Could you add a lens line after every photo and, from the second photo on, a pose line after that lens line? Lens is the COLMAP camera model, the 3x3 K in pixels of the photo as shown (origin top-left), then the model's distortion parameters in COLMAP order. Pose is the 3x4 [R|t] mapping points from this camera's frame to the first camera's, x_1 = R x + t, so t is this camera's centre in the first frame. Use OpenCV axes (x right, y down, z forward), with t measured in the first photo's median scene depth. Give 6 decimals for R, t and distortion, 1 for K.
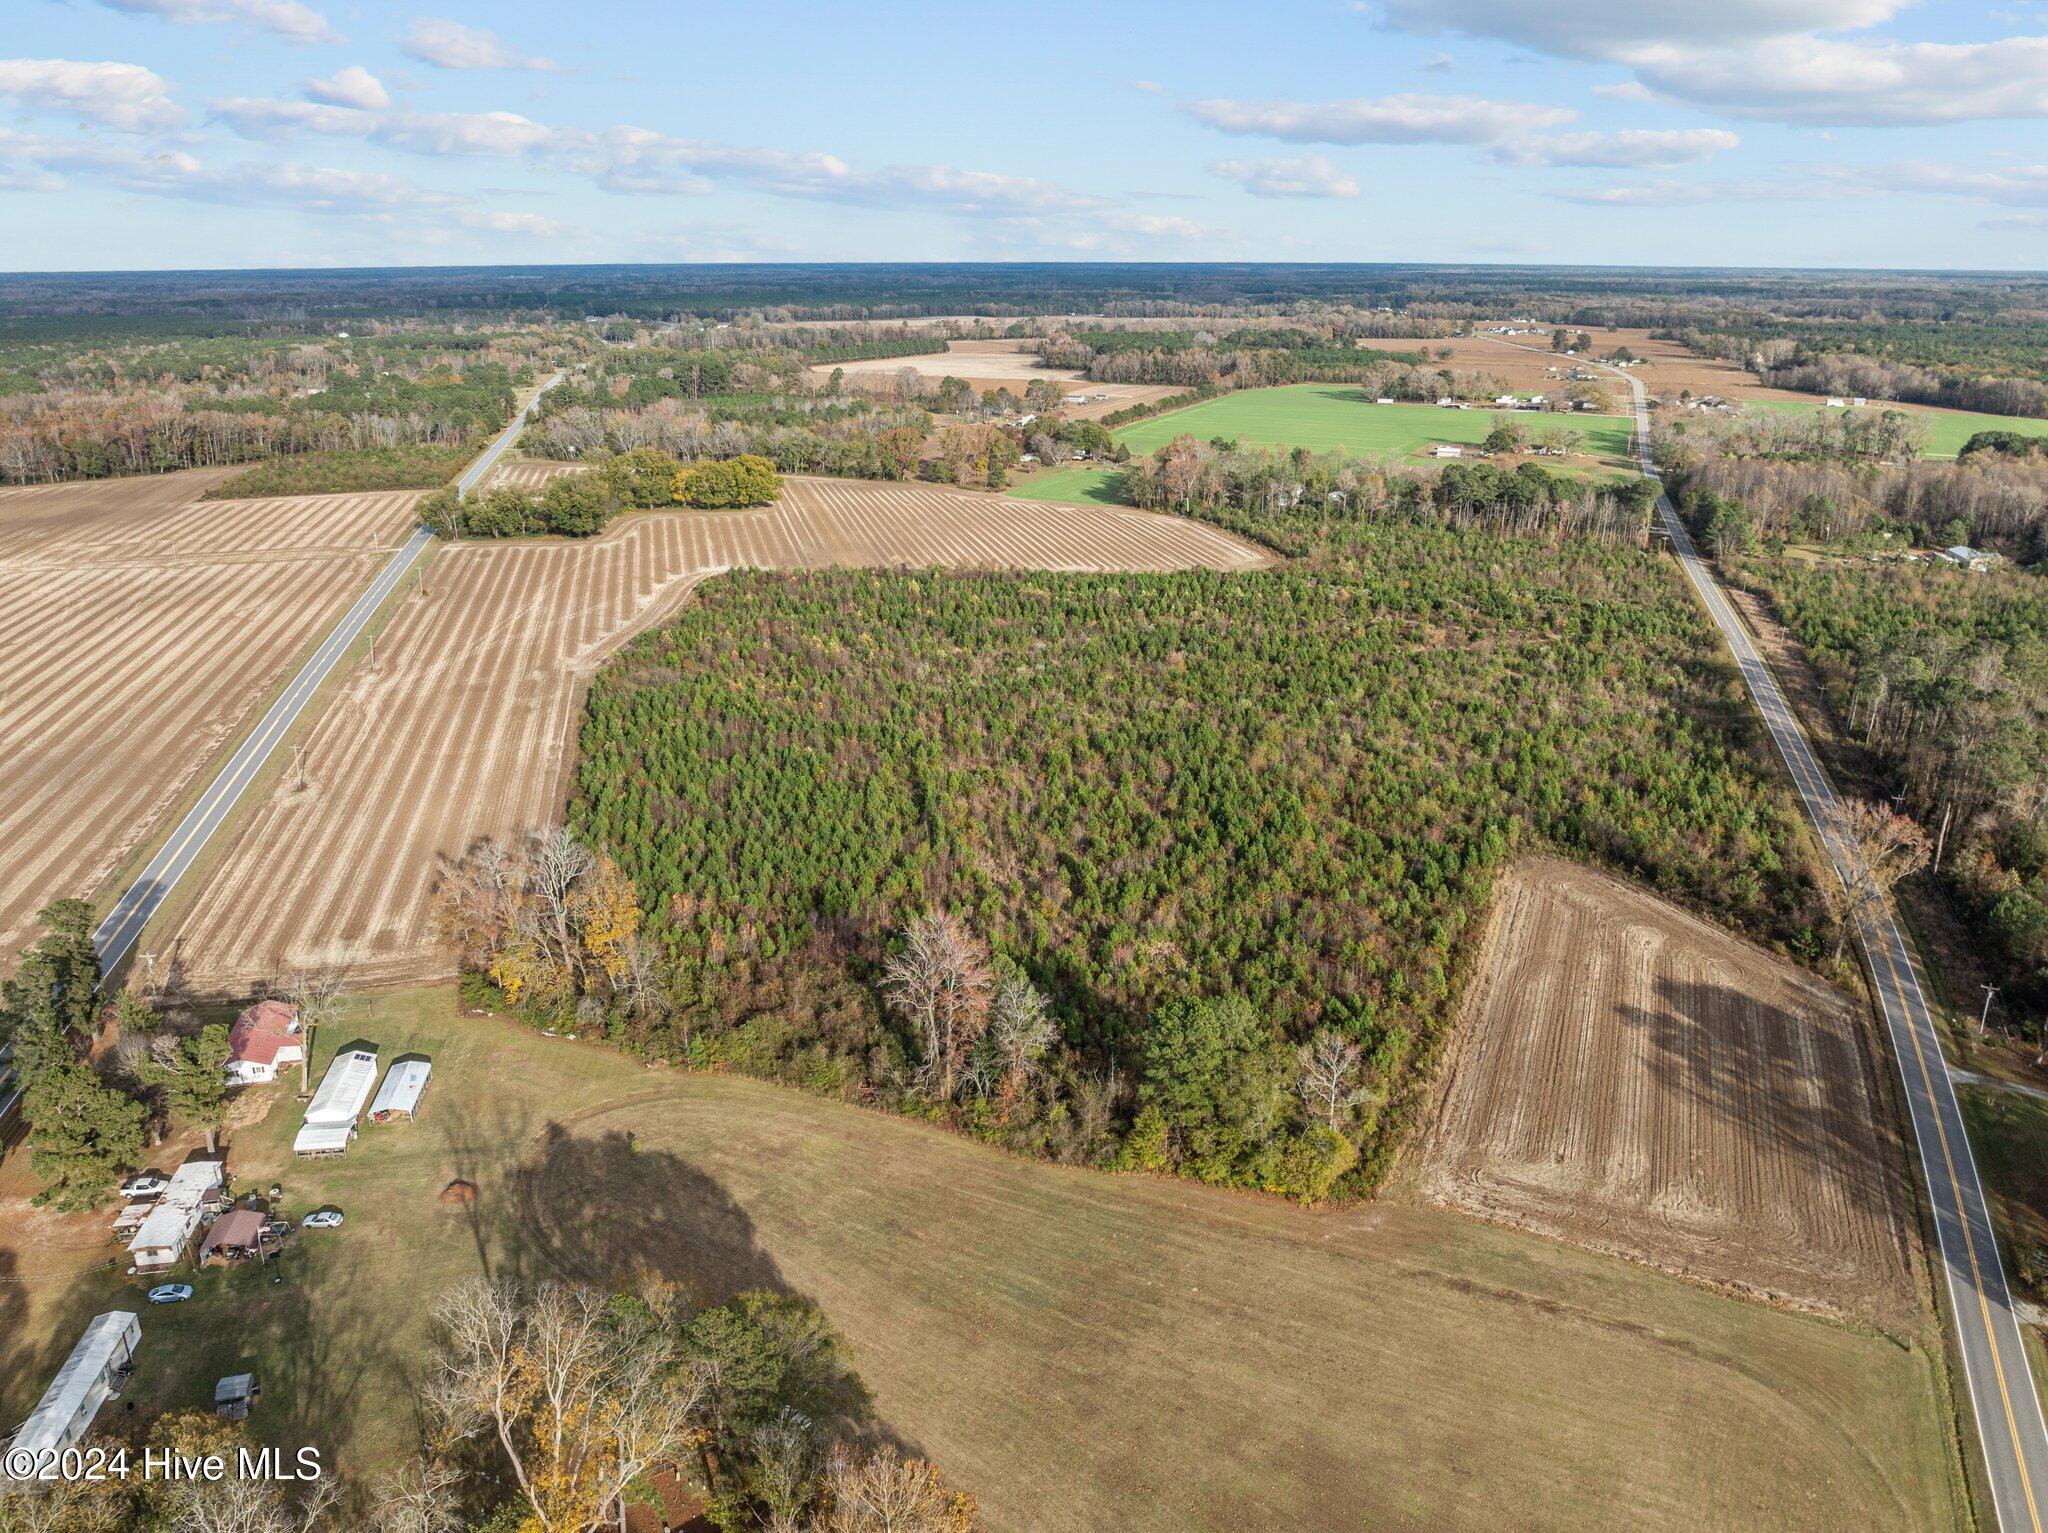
lens RADIAL K [[1488.4, 0, 1024.0], [0, 1488.4, 766.5], [0, 0, 1]] dist [-0.038429, 0.001479]
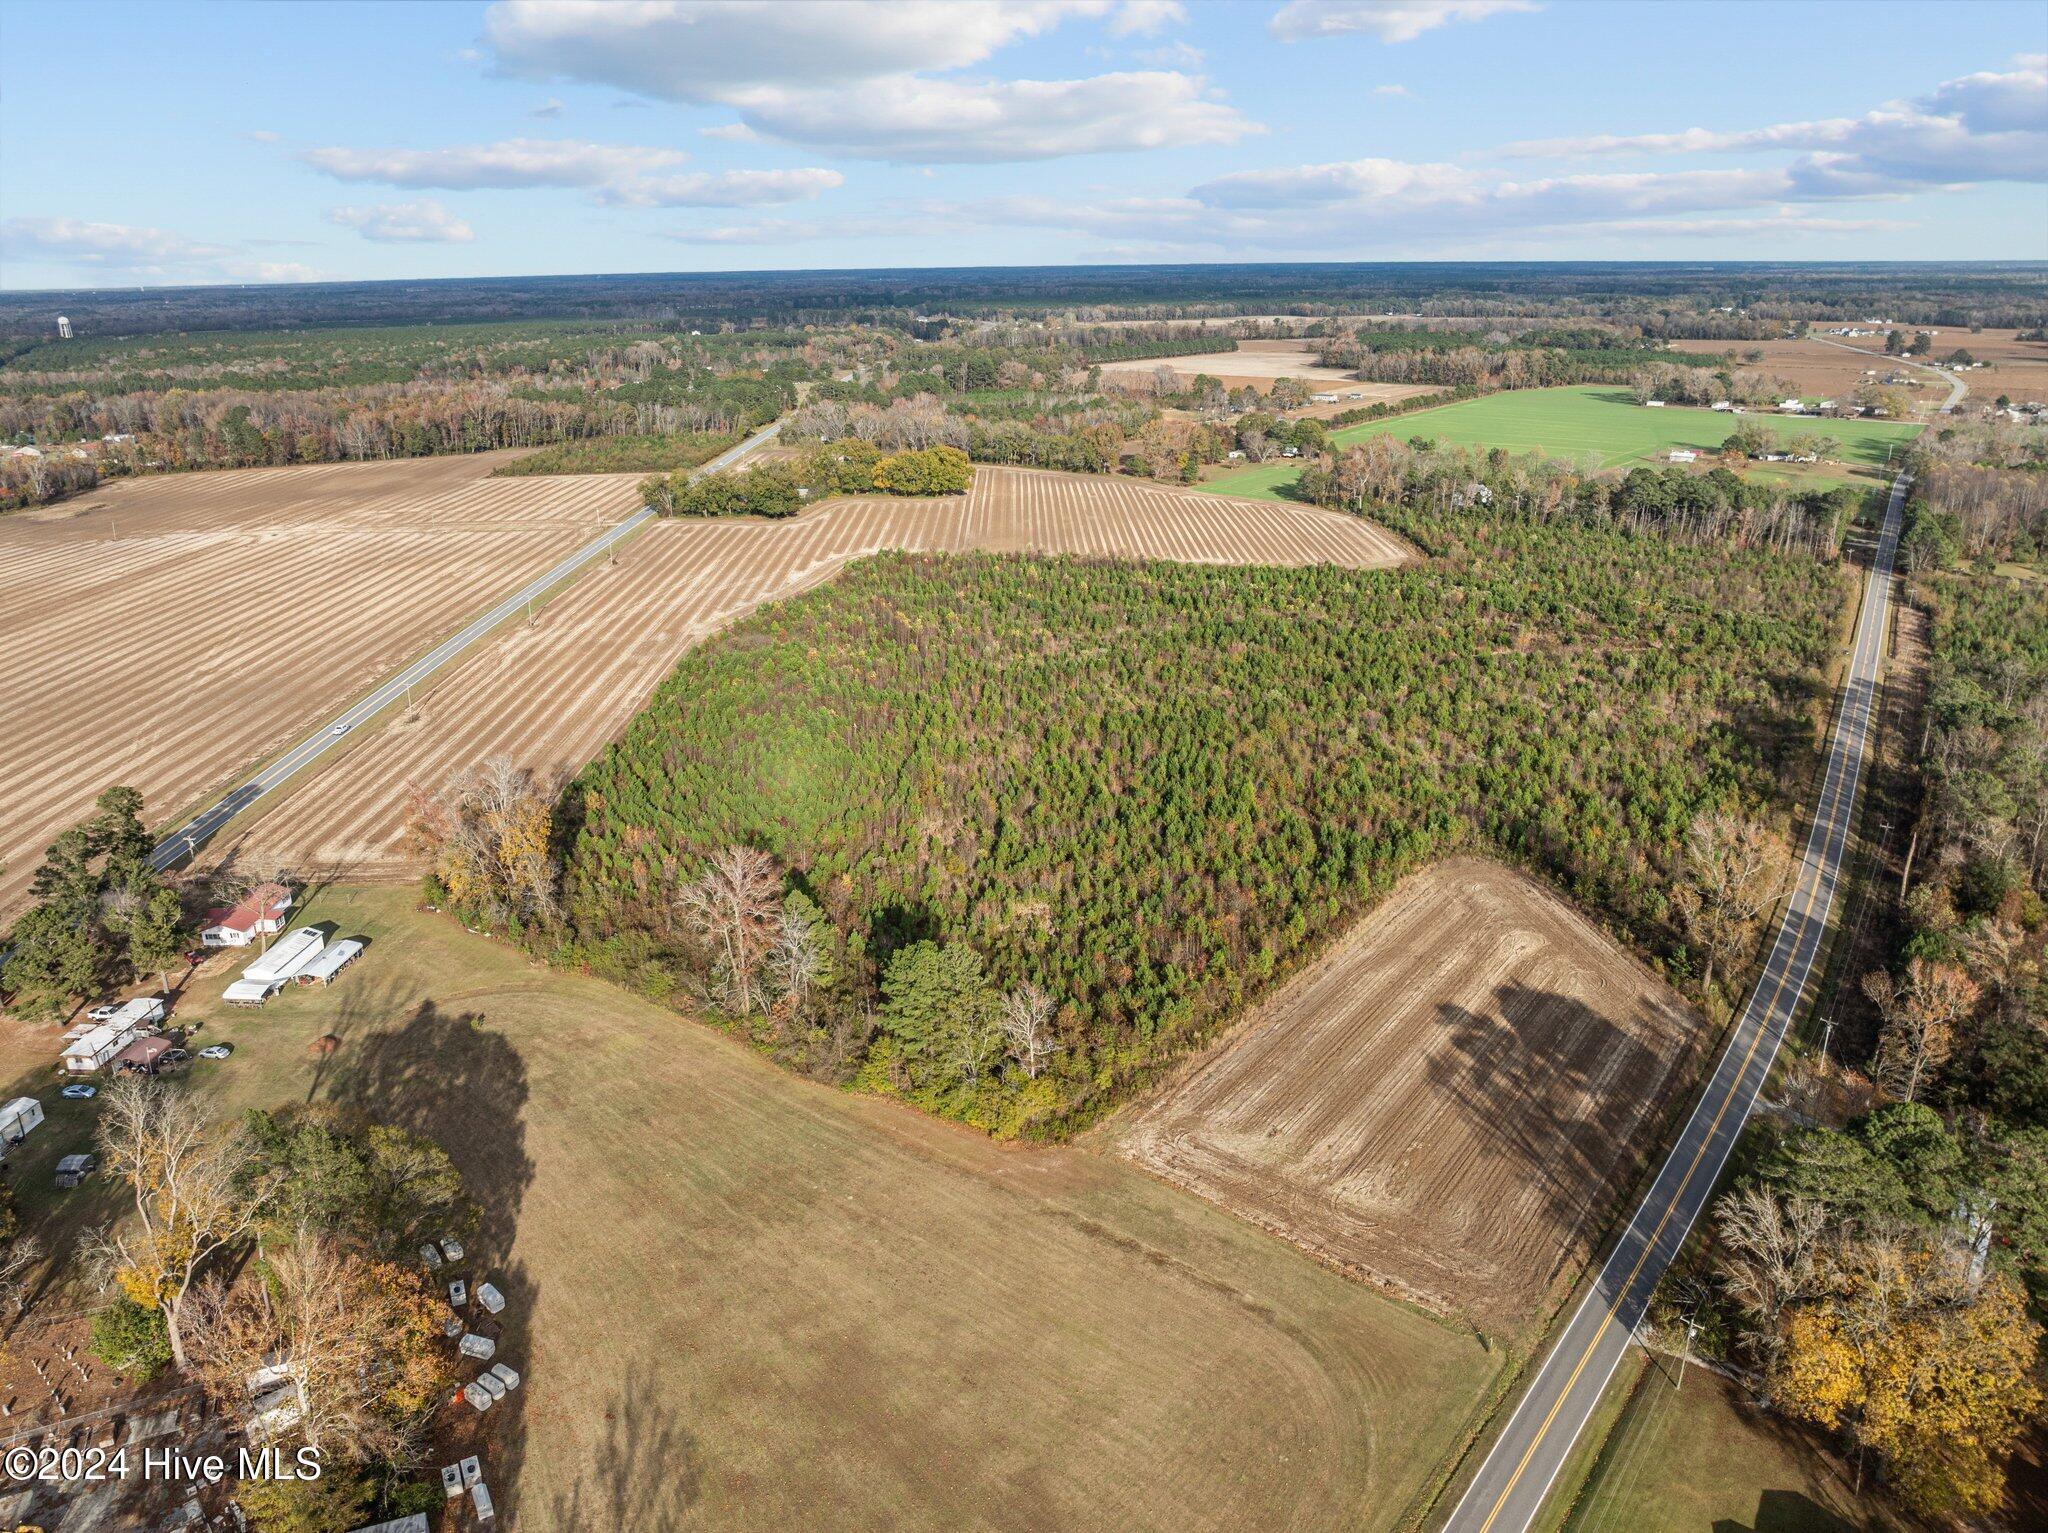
lens RADIAL K [[1456.0, 0, 1029.6], [0, 1456.0, 761.8], [0, 0, 1]] dist [-0.033444, -0.008193]
pose [[0.972423, 0.063866, -0.224311, 0.136994], [-0.063161, 0.997950, 0.010324, 0.002859], [0.224510, 0.004128, 0.974463, -0.006746]]
